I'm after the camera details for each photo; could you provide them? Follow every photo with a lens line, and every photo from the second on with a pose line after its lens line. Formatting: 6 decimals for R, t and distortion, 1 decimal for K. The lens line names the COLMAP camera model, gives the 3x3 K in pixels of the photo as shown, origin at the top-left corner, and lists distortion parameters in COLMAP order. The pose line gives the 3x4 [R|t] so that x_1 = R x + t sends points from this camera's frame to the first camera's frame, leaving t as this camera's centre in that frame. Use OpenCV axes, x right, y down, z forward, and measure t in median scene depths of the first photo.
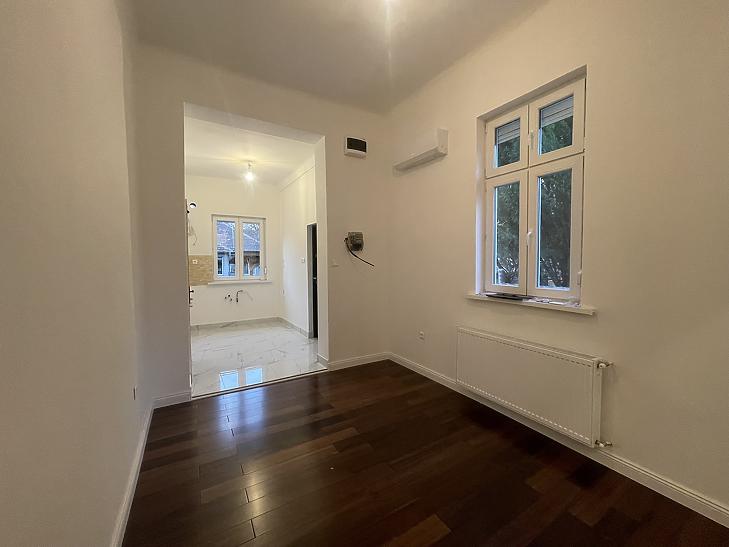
lens RADIAL K [[293.7, 0, 363.3], [0, 293.7, 271.3], [0, 0, 1]] dist [-0.001044, -0.000134]
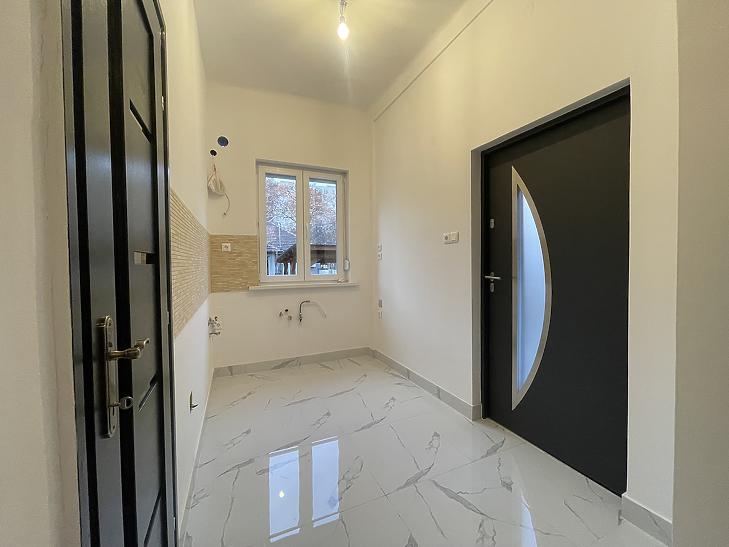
lens RADIAL K [[293.7, 0, 363.3], [0, 293.7, 271.3], [0, 0, 1]] dist [-0.001044, -0.000134]
pose [[0.991060, -0.002949, -0.133383, -0.240118], [0.001409, 0.999931, -0.011638, 0.016604], [0.133408, 0.011346, 0.990996, 0.472773]]
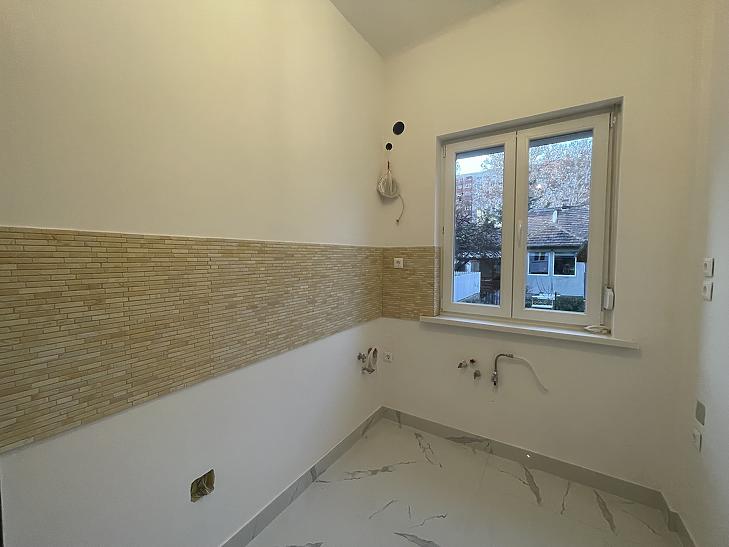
lens RADIAL K [[293.7, 0, 363.3], [0, 293.7, 271.3], [0, 0, 1]] dist [-0.001044, -0.000134]
pose [[0.441347, 0.047749, -0.896065, -0.202940], [-0.043941, 0.998535, 0.031567, -0.029423], [0.896260, 0.025442, 0.442799, 0.718536]]
